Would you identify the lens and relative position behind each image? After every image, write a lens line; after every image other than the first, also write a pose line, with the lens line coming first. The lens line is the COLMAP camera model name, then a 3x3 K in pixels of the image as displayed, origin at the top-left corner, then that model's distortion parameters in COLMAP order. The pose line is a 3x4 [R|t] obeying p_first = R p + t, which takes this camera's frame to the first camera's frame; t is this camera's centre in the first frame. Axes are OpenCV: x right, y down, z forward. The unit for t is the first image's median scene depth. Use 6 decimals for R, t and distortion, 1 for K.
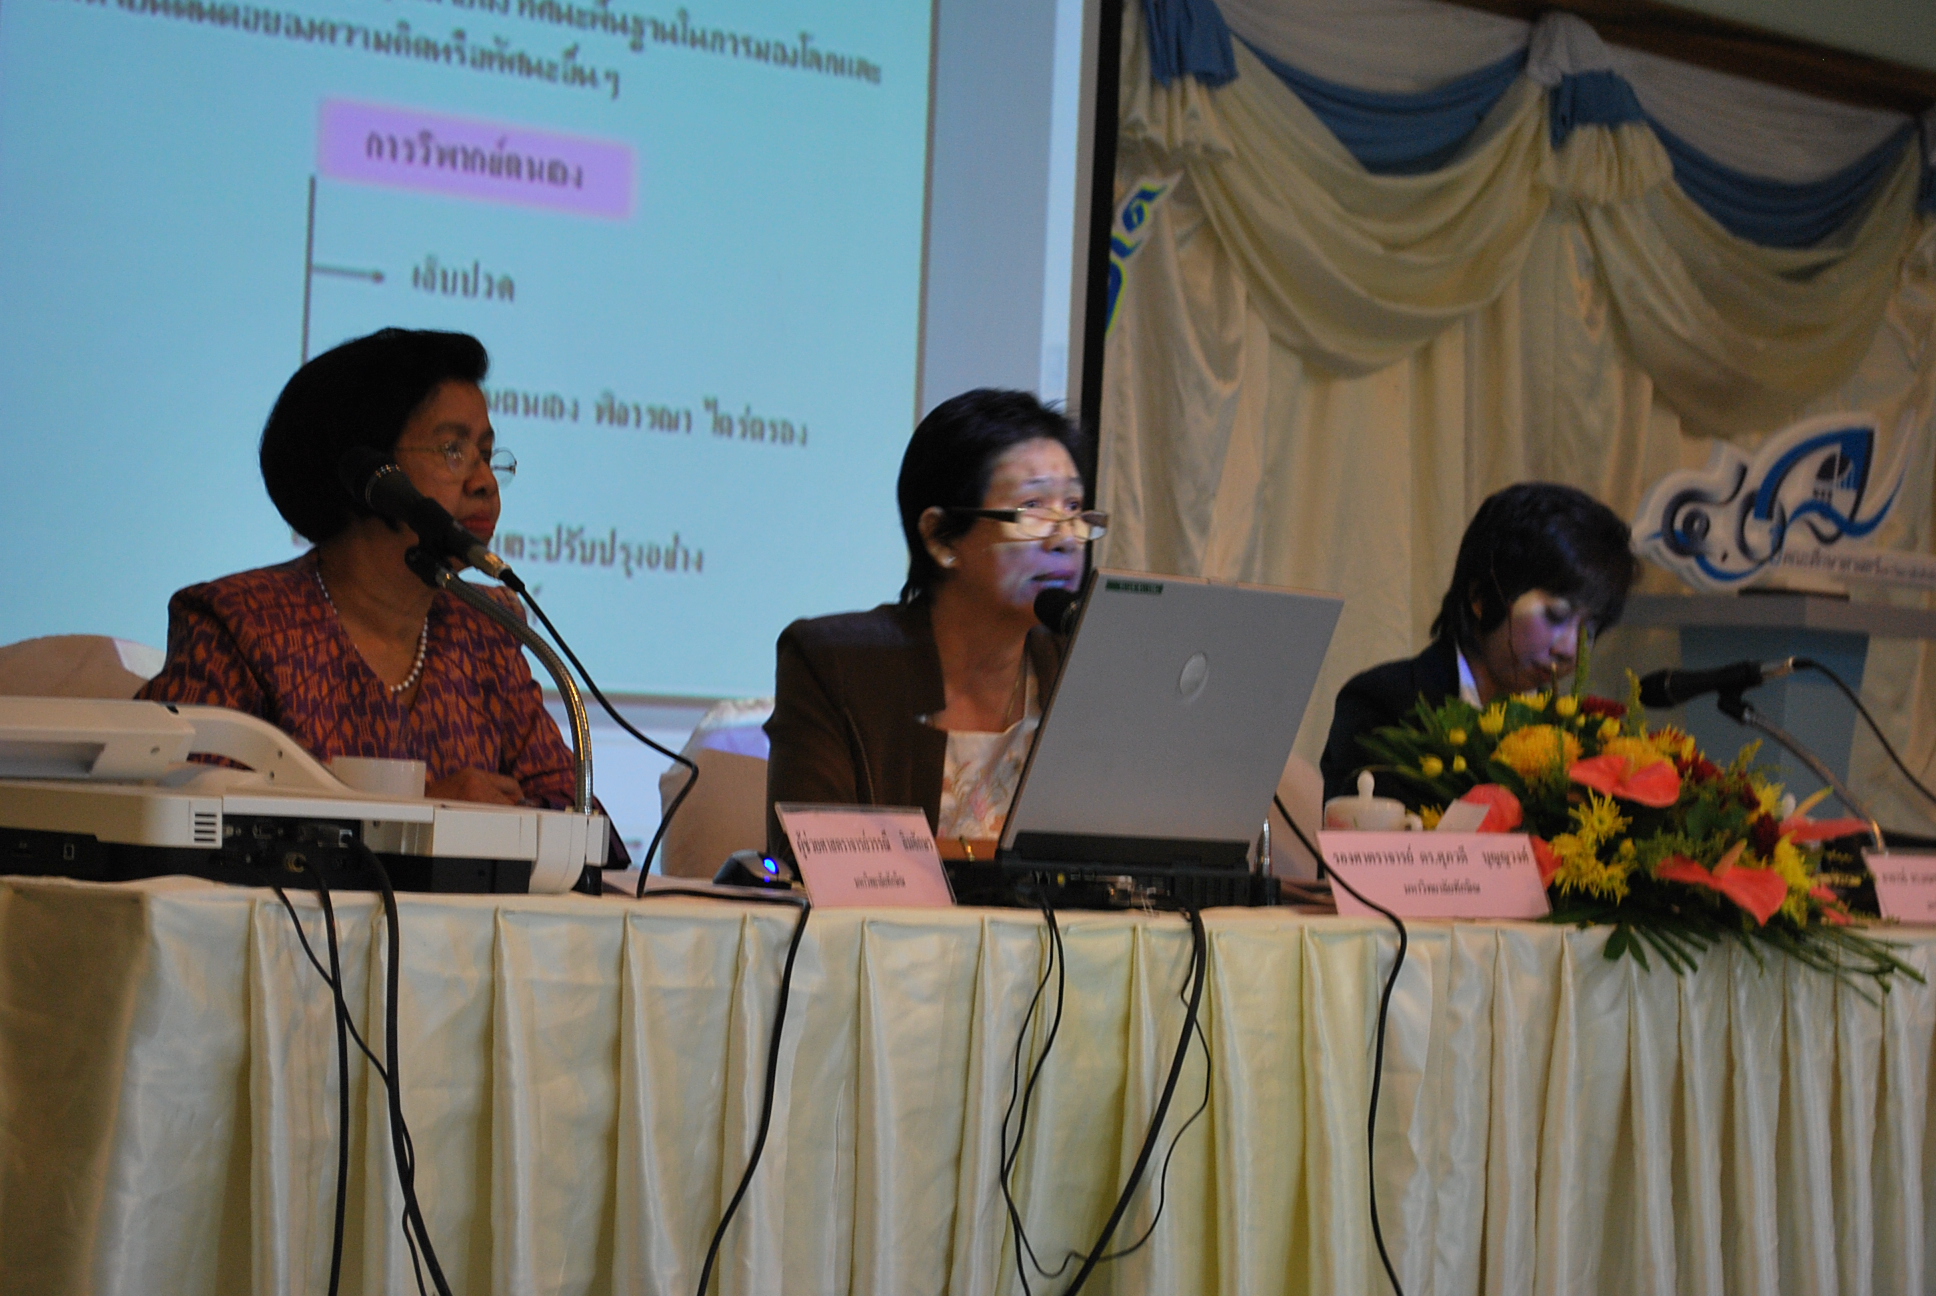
lens RADIAL K [[4407.1, 0, 968.0], [0, 4407.1, 648.0], [0, 0, 1]] dist [0.053657, -0.077826]
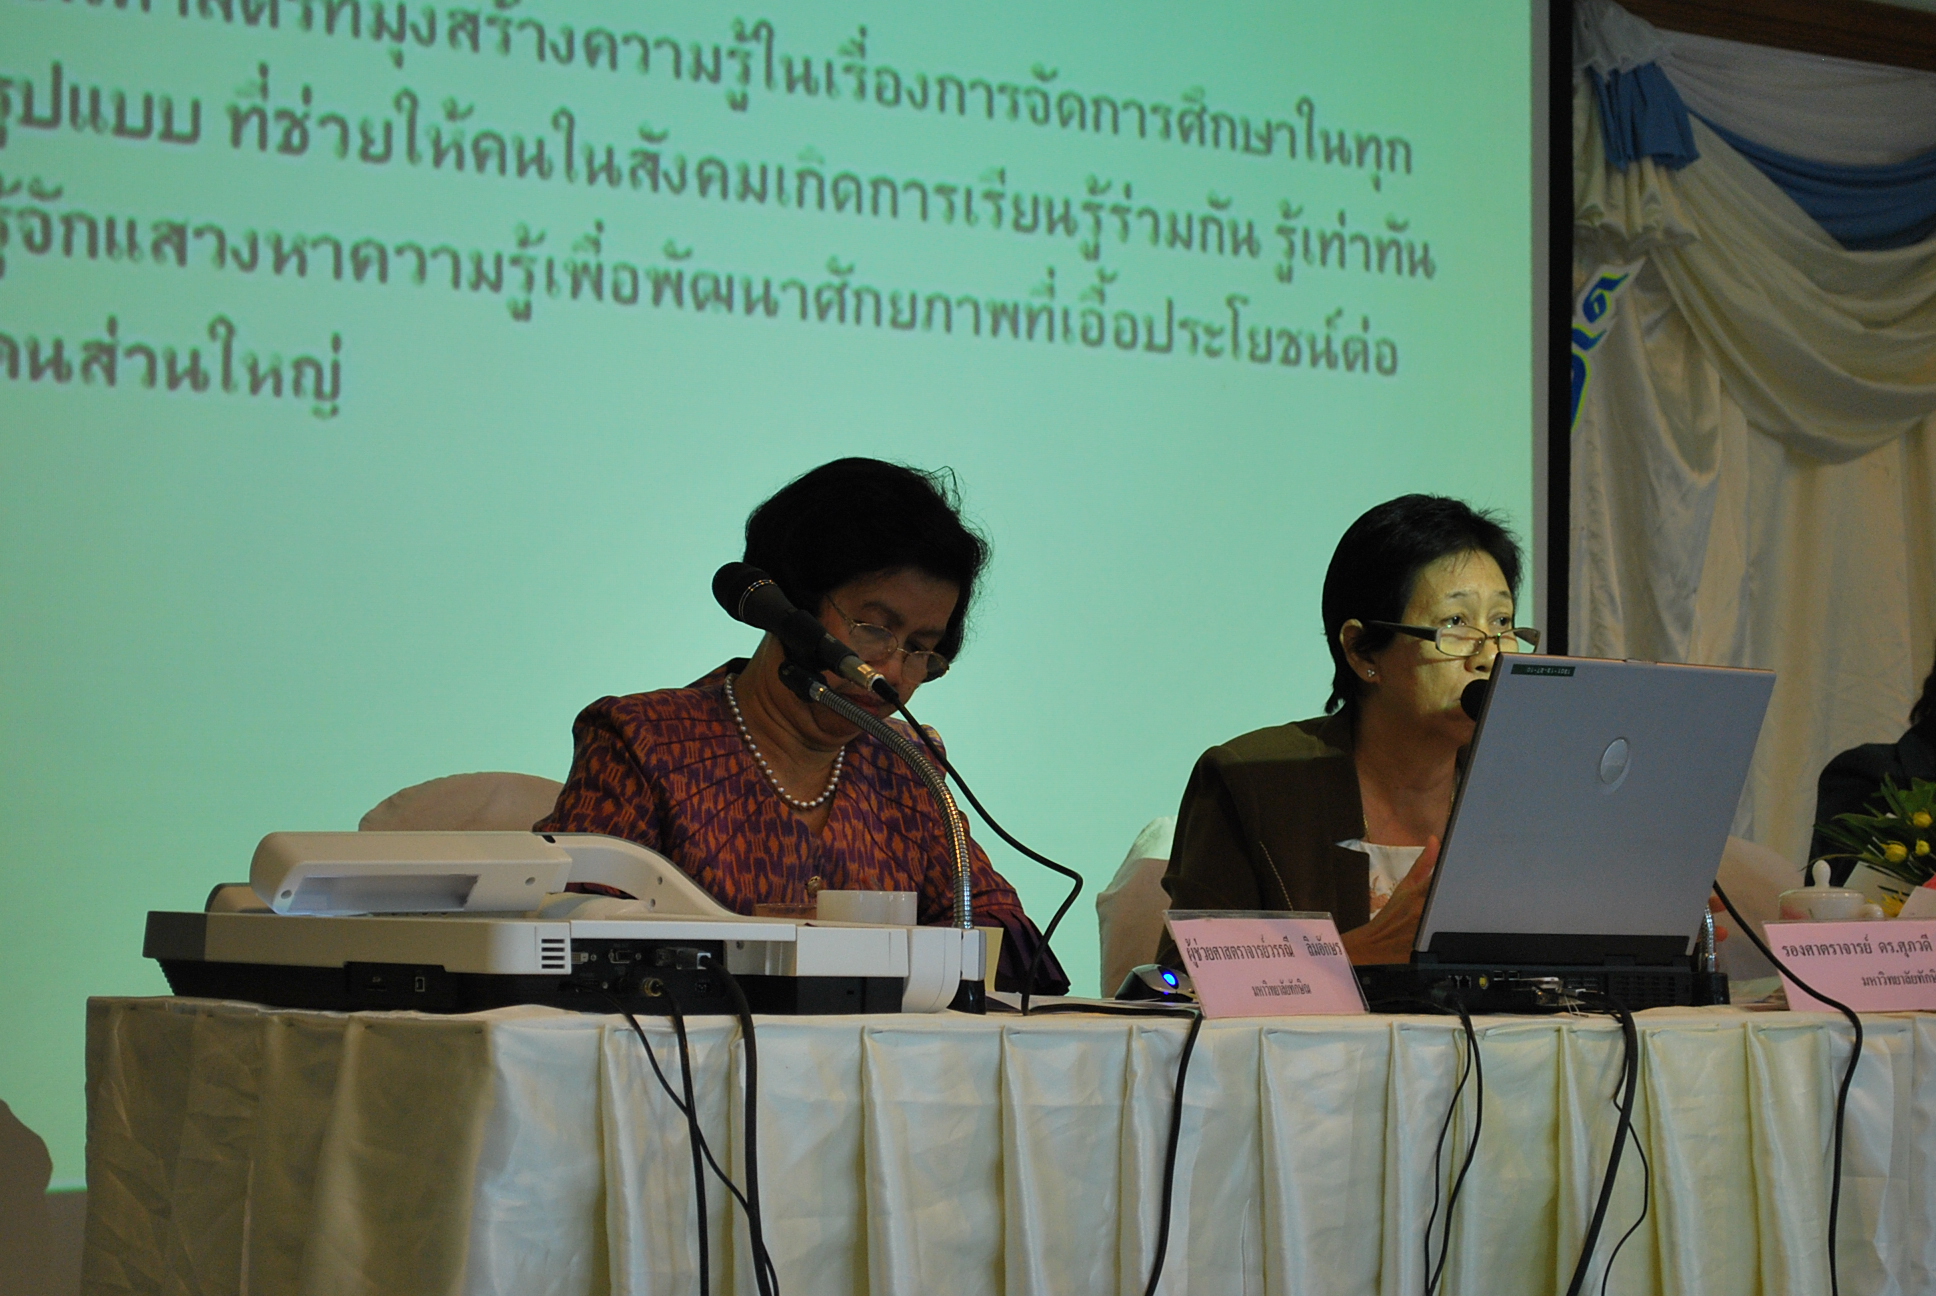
lens RADIAL K [[4407.1, 0, 968.0], [0, 4407.1, 648.0], [0, 0, 1]] dist [0.053657, -0.077826]
pose [[0.990956, -0.046462, -0.125891, 0.030645], [0.042323, 0.998478, -0.035355, 0.008595], [0.127342, 0.029707, 0.991414, 0.037181]]
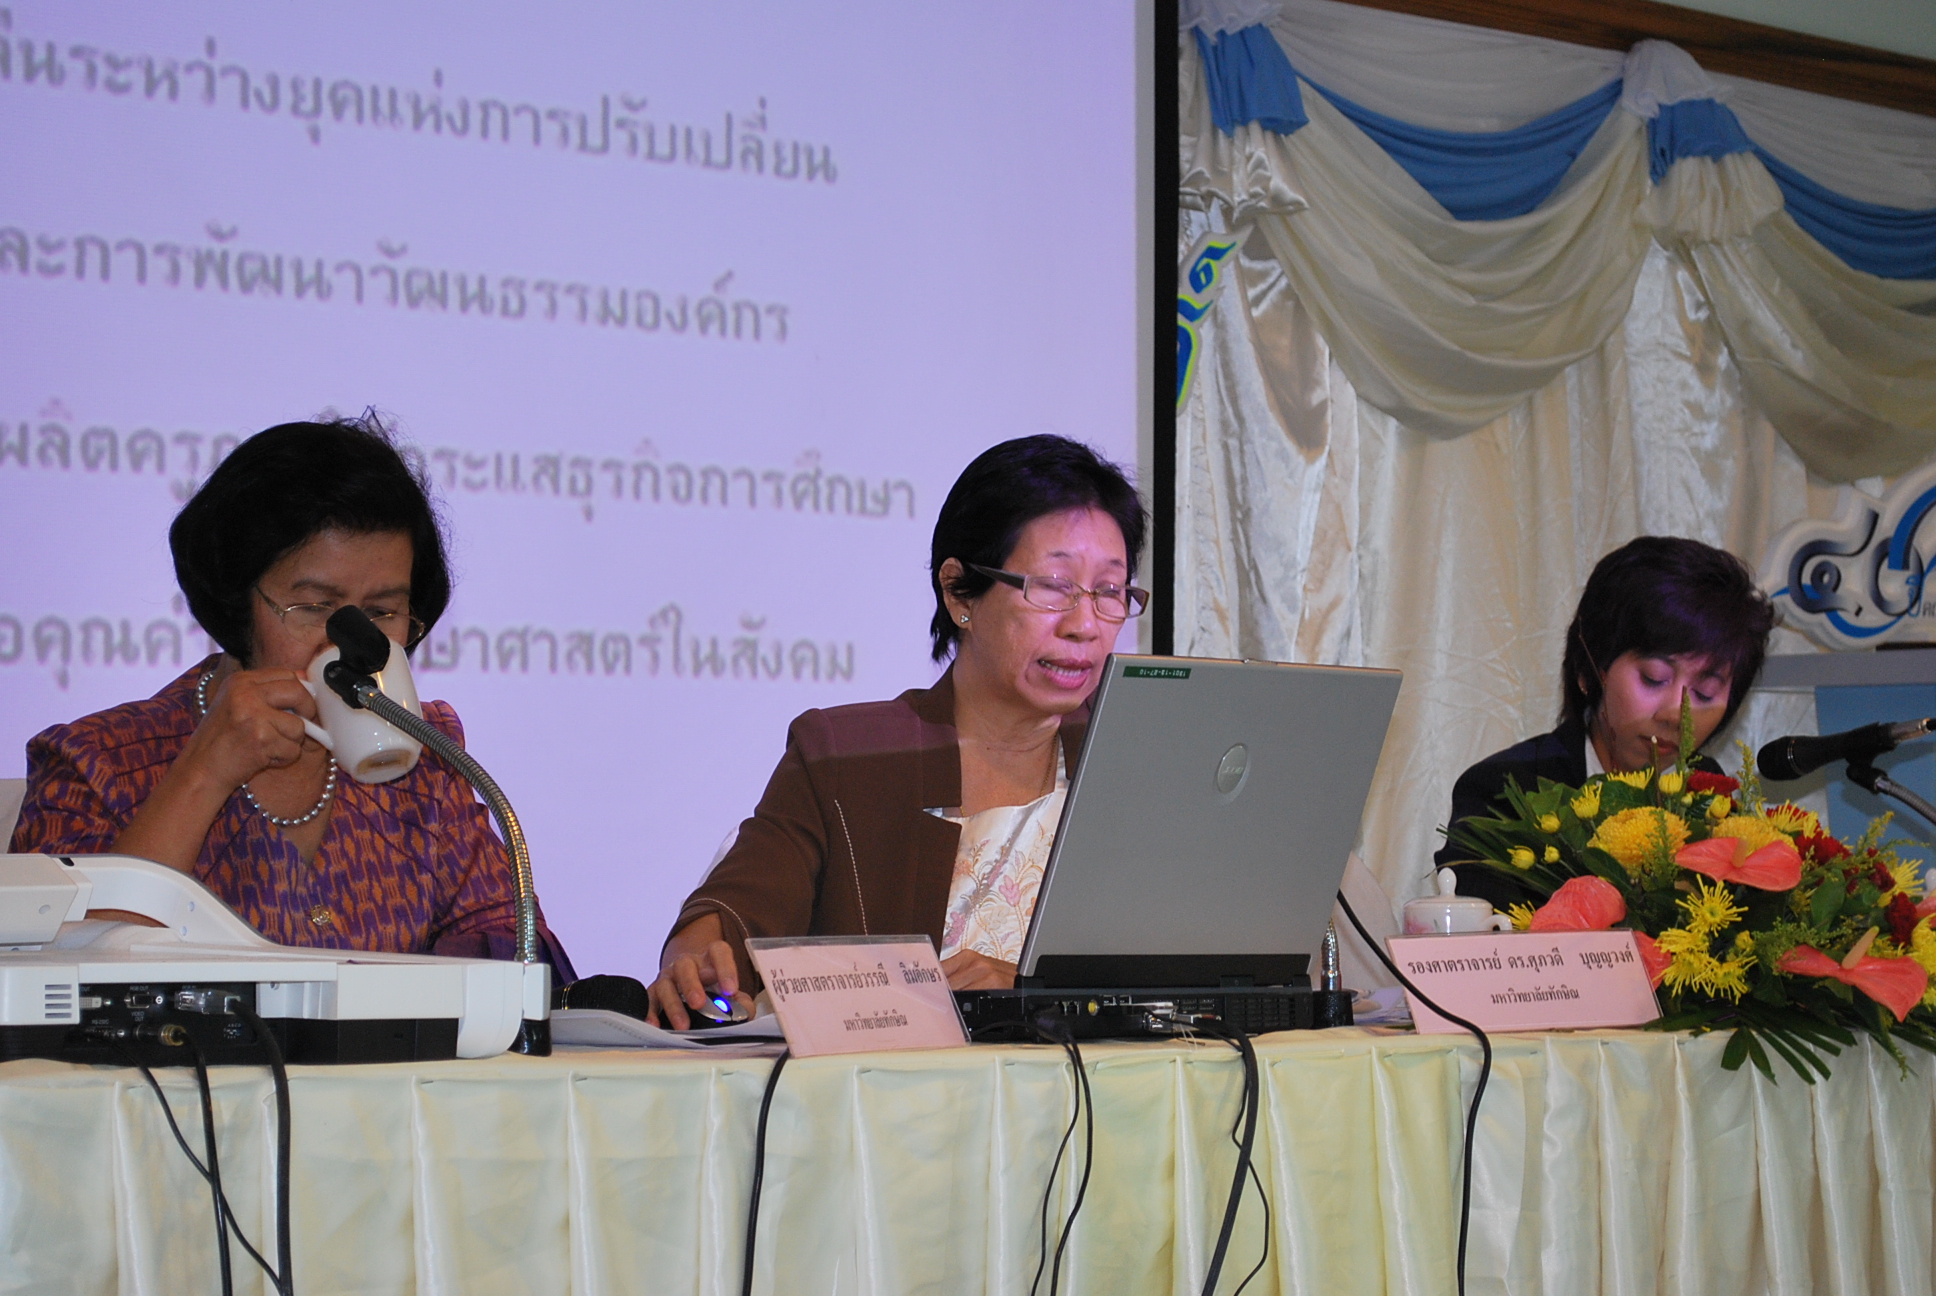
lens RADIAL K [[4407.1, 0, 968.0], [0, 4407.1, 648.0], [0, 0, 1]] dist [0.053657, -0.077826]
pose [[0.998295, -0.046334, -0.035490, 0.027670], [0.045536, 0.998698, -0.022988, -0.000141], [0.036509, 0.021333, 0.999106, 0.105154]]
